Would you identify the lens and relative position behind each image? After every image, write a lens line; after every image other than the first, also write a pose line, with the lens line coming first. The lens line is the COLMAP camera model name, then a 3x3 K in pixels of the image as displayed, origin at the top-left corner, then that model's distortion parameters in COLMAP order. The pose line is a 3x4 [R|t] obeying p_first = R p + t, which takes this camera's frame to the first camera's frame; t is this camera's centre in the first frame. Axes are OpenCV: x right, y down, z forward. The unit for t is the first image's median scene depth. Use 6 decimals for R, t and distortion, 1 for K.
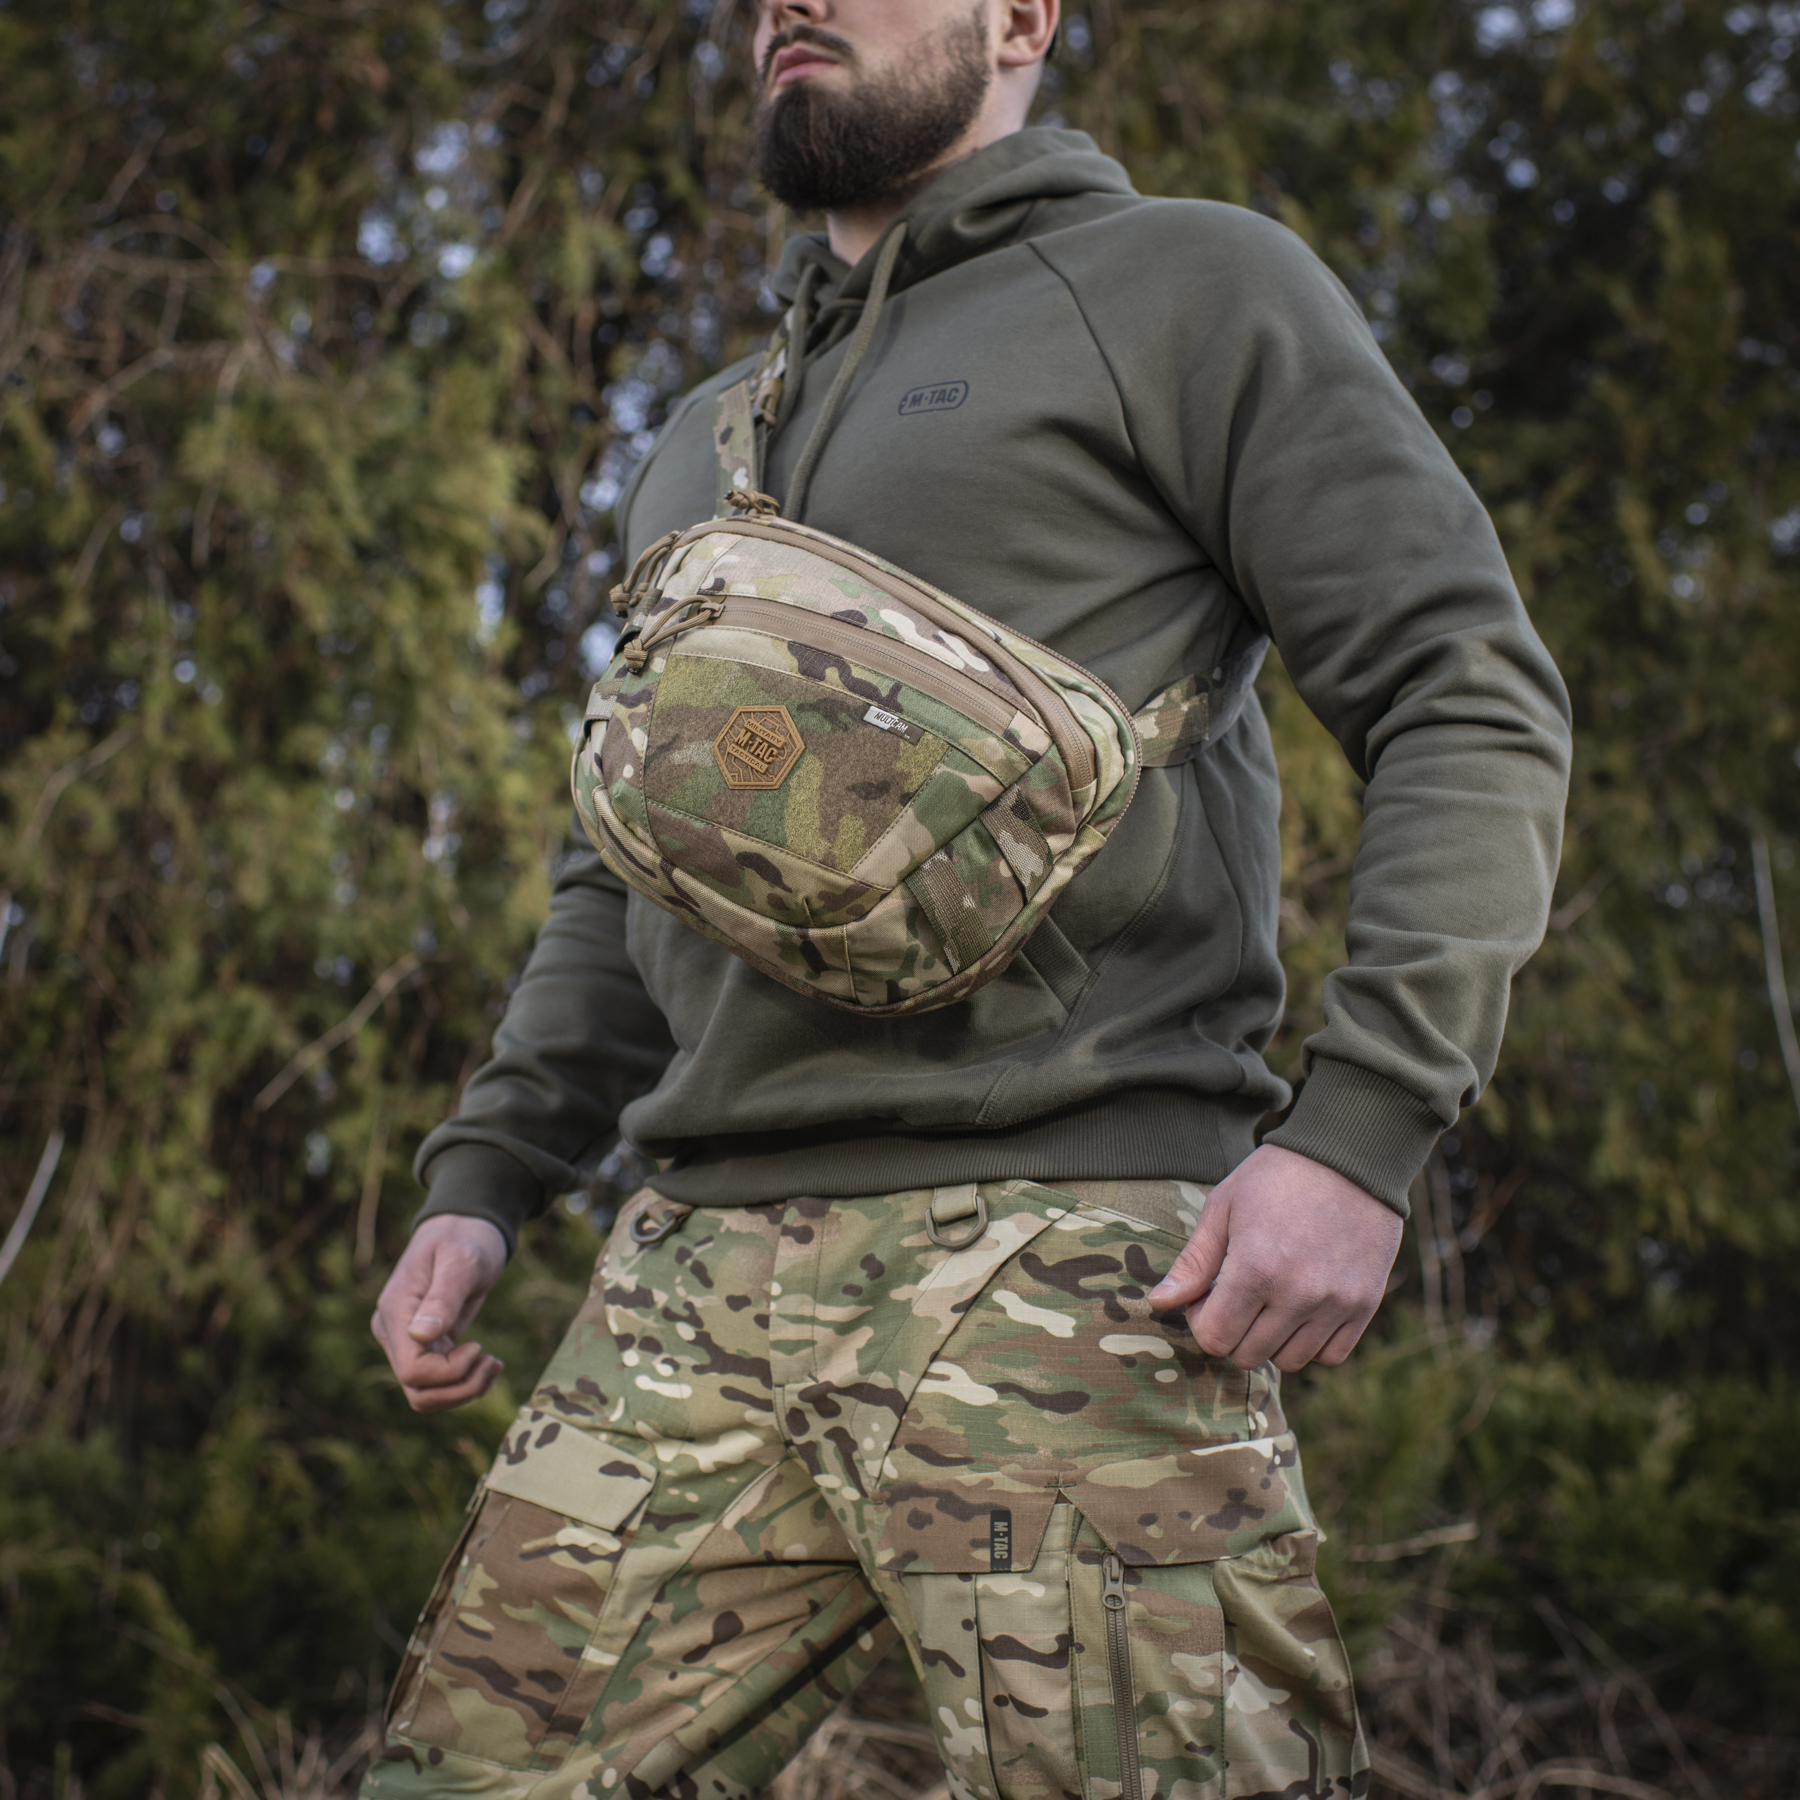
lens RADIAL K [[3513.4, 0, 896.4], [0, 3513.4, 899.8], [0, 0, 1]] dist [-0.231594, 0.000000]
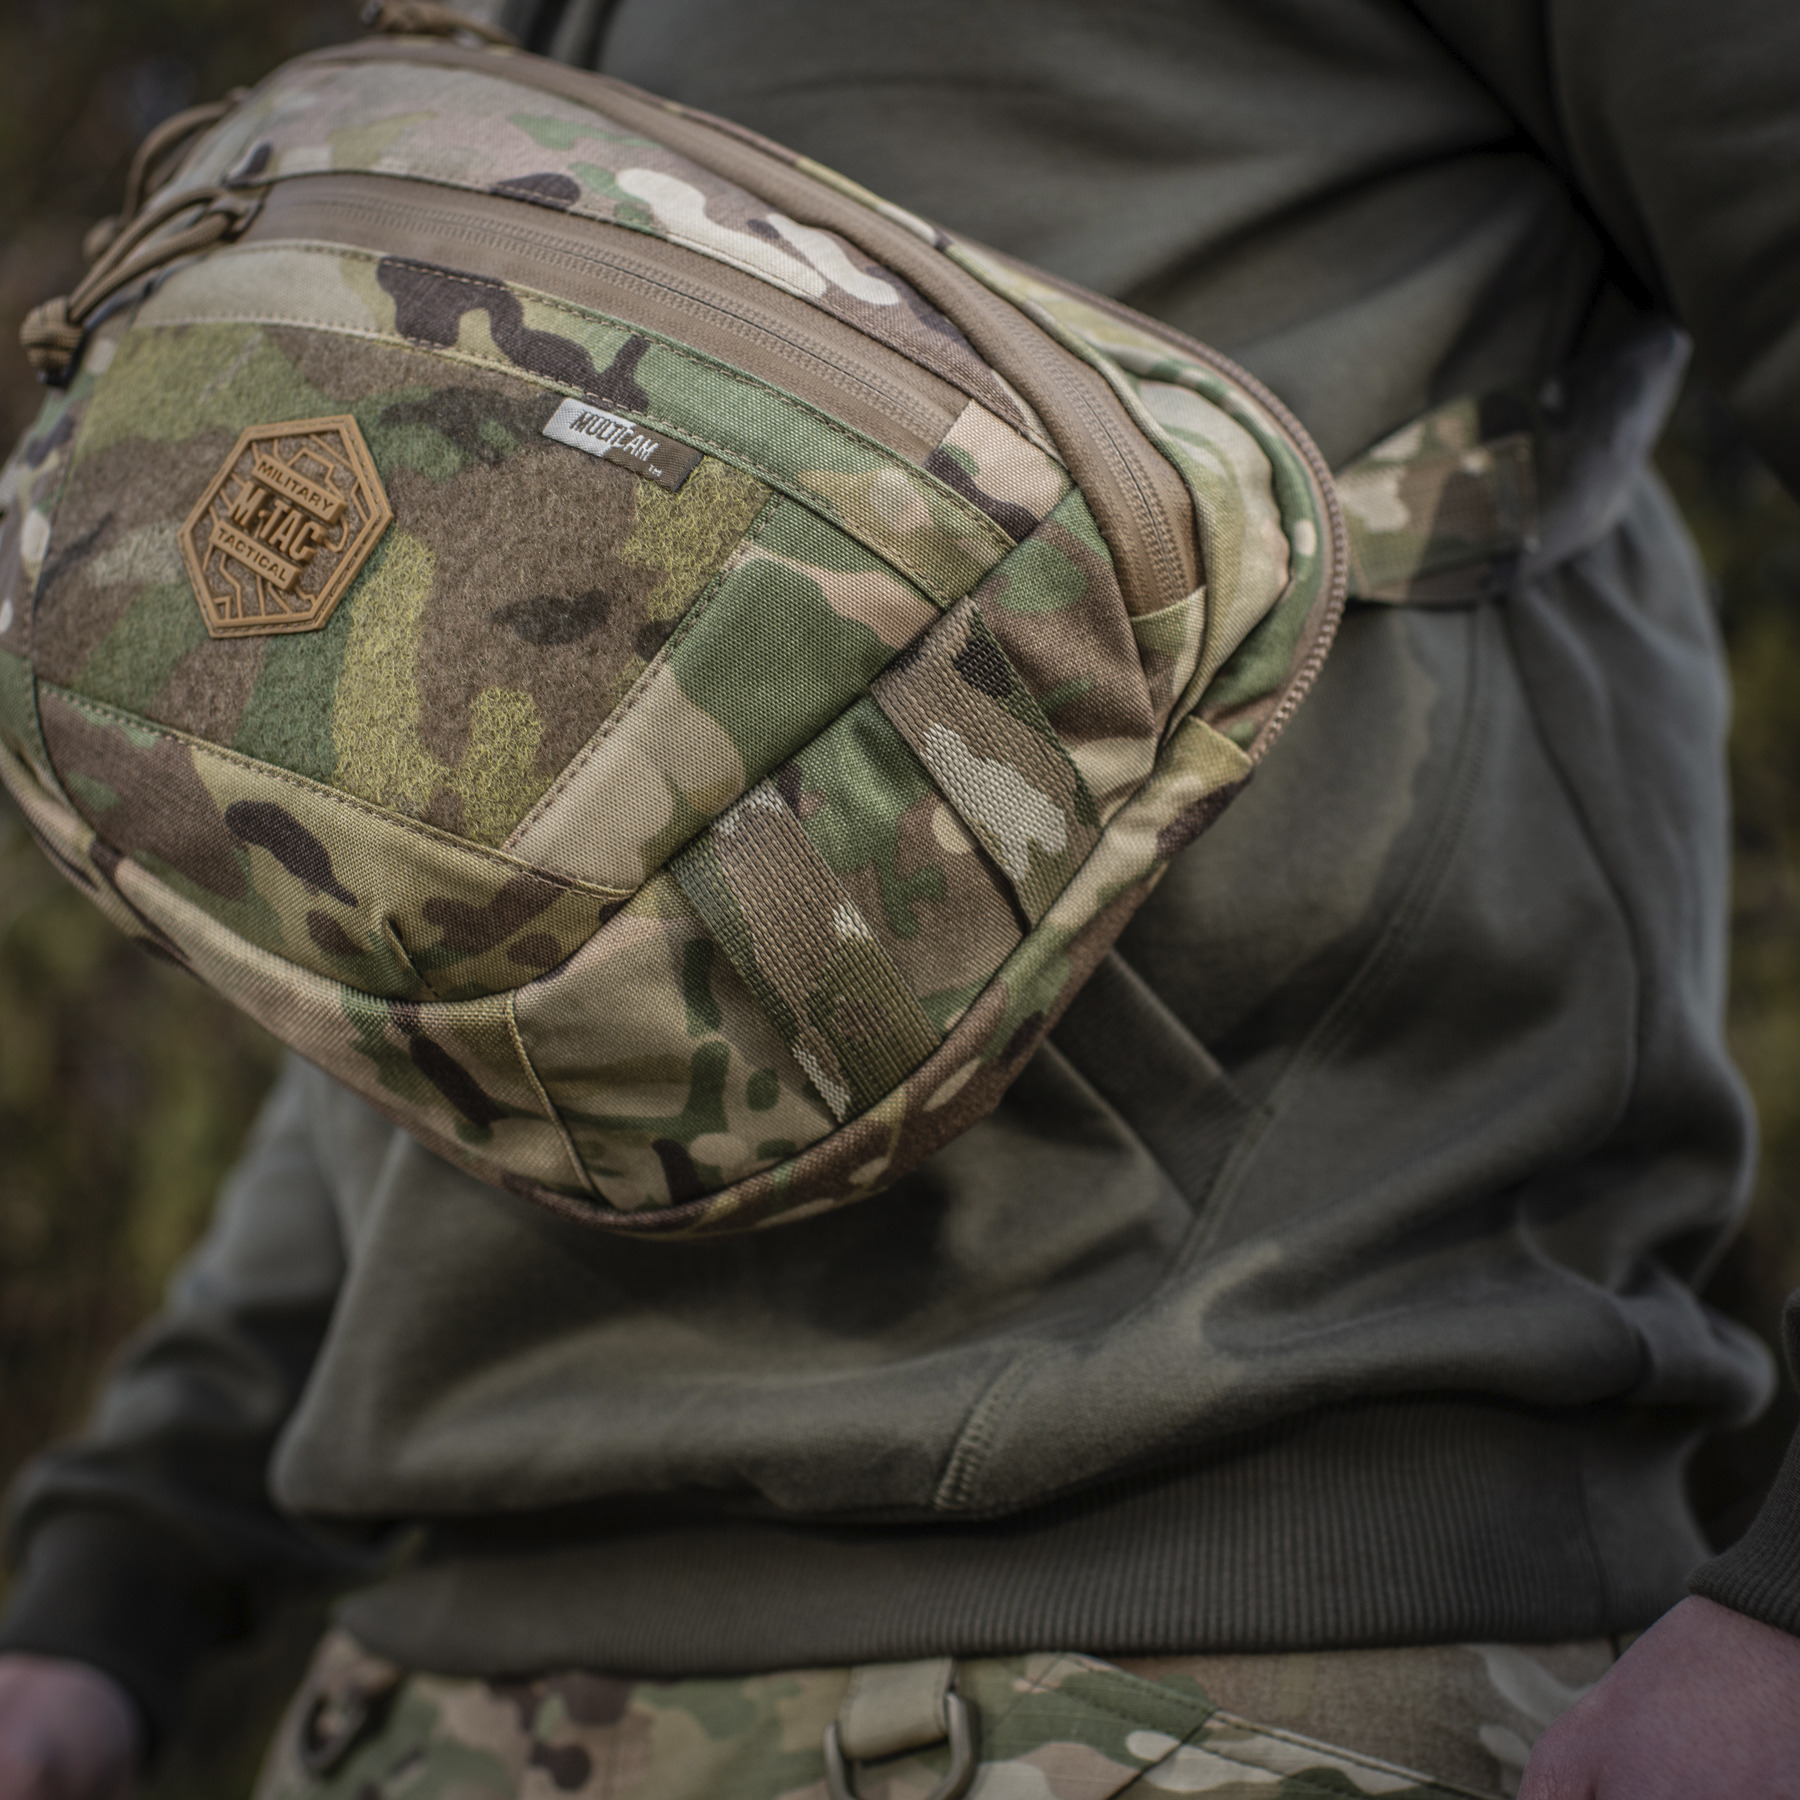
lens RADIAL K [[3170.4, 0, 900.6], [0, 3170.4, 812.6], [0, 0, 1]] dist [-0.085074, 0.000000]
pose [[0.988796, -0.032052, -0.145792, 0.073967], [0.021272, 0.996964, -0.074907, 0.013905], [0.147750, 0.070967, 0.986475, 0.671440]]
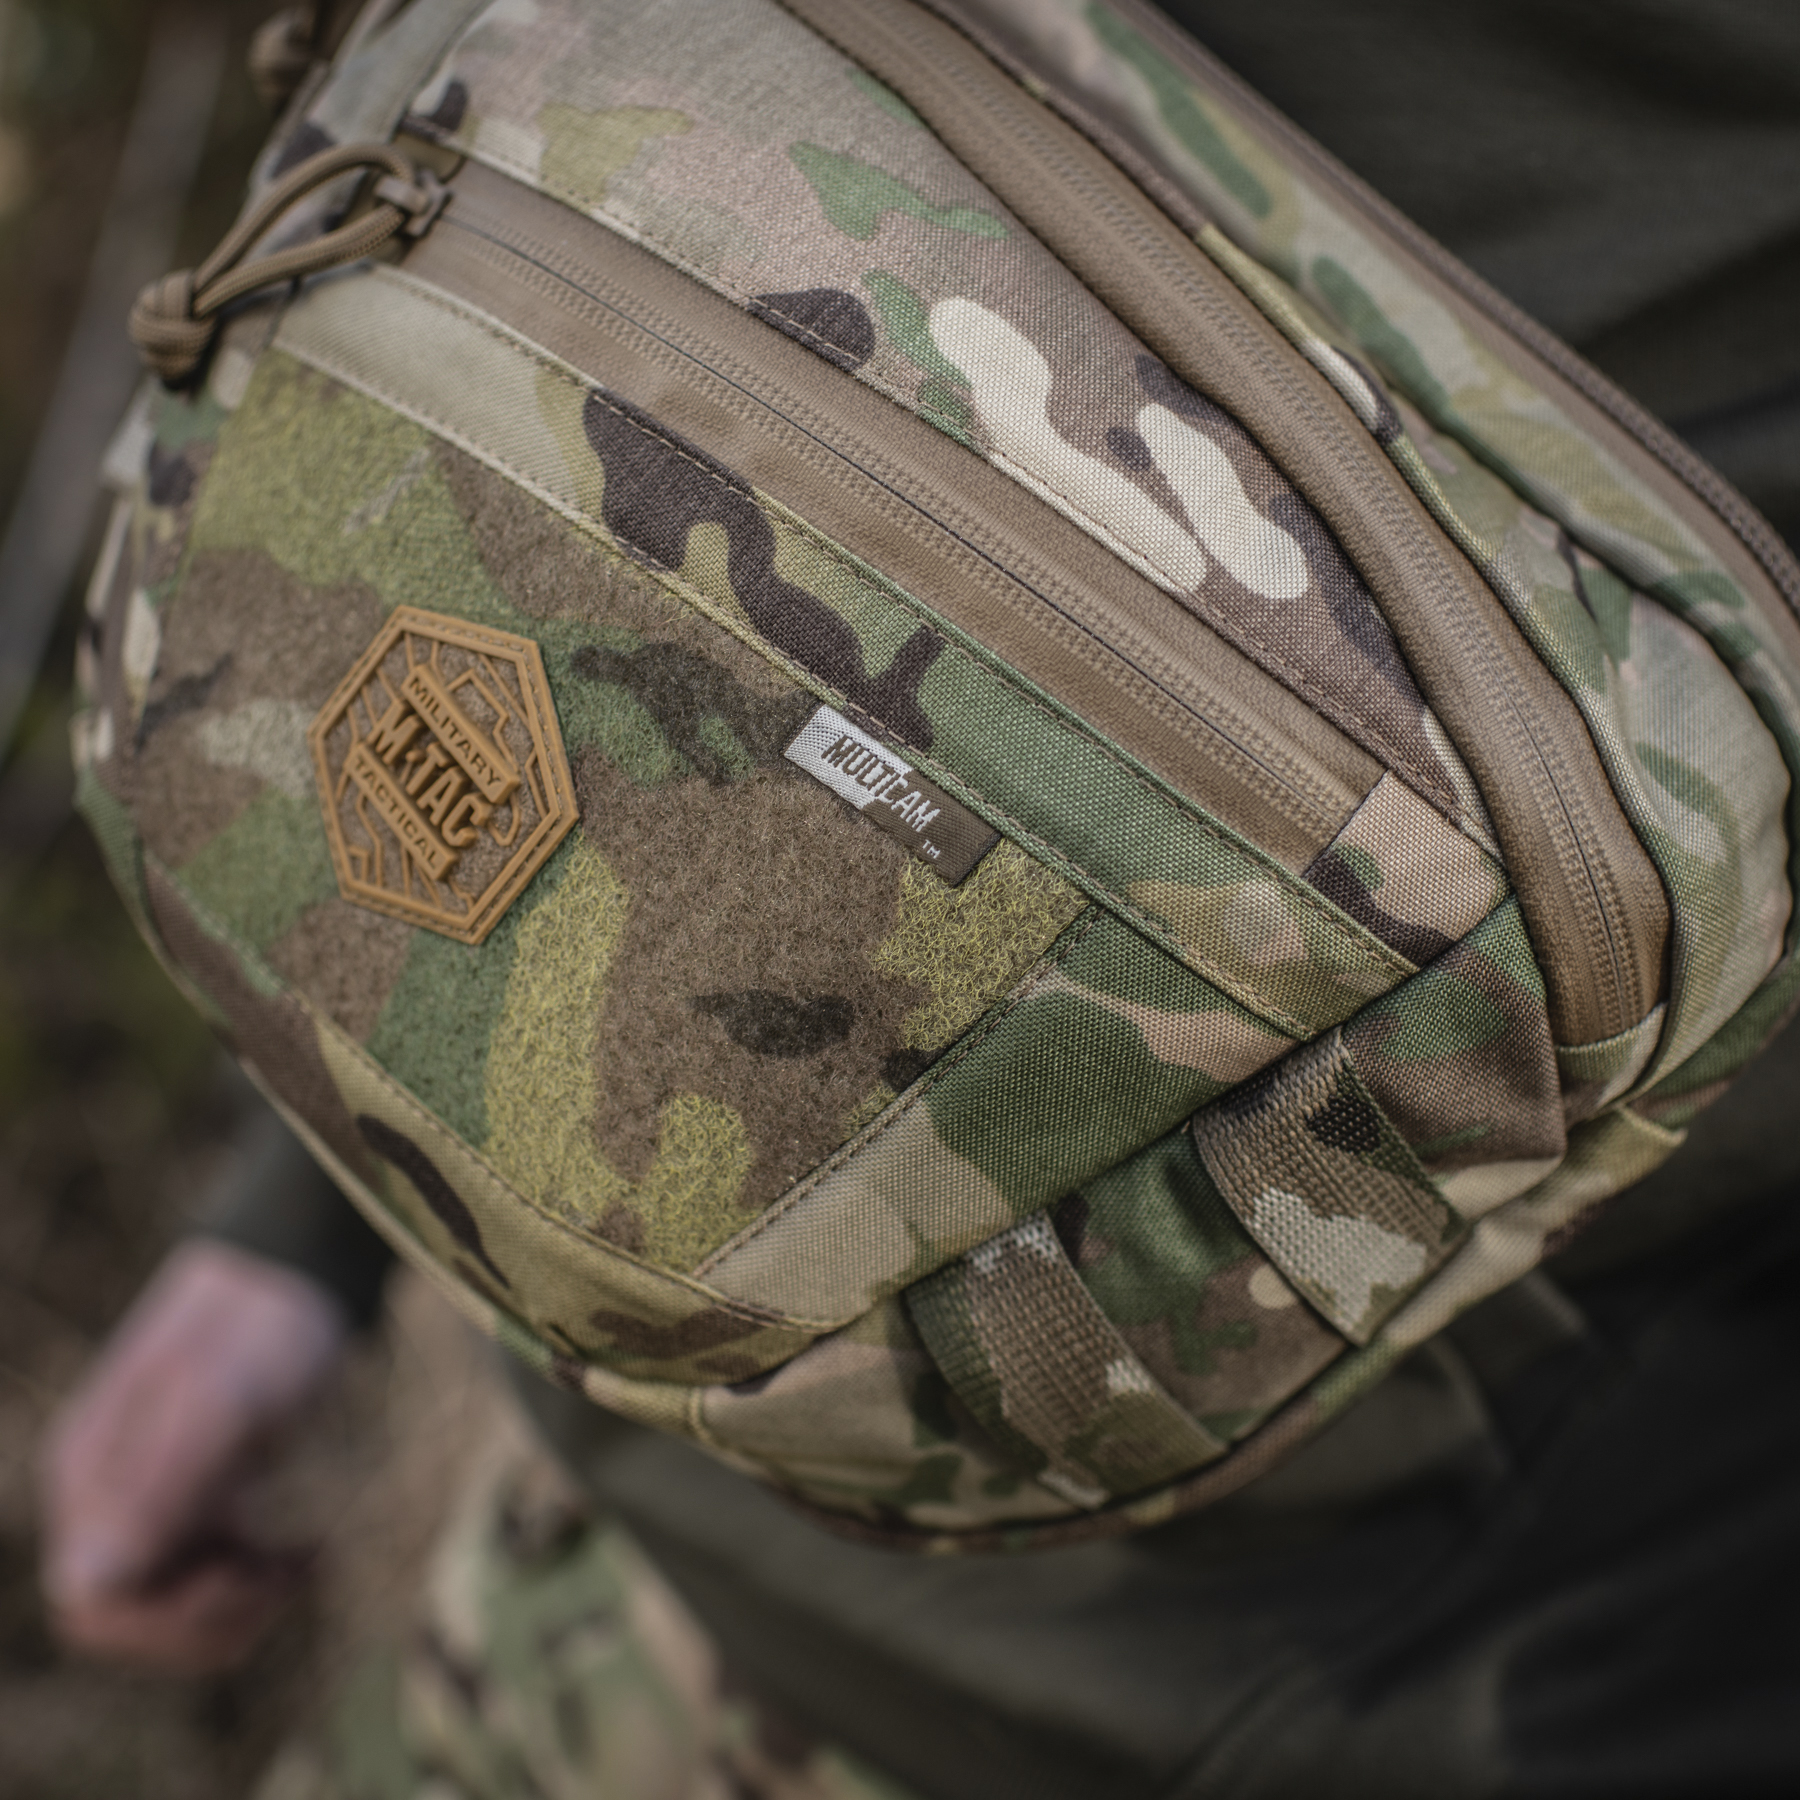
lens RADIAL K [[2970.2, 0, 899.4], [0, 2970.2, 900.0], [0, 0, 1]] dist [-0.112364, 0.000000]
pose [[0.960489, 0.162014, -0.226300, 0.050807], [-0.076554, 0.935530, 0.344852, -0.117505], [0.267582, -0.313902, 0.910970, 0.783899]]
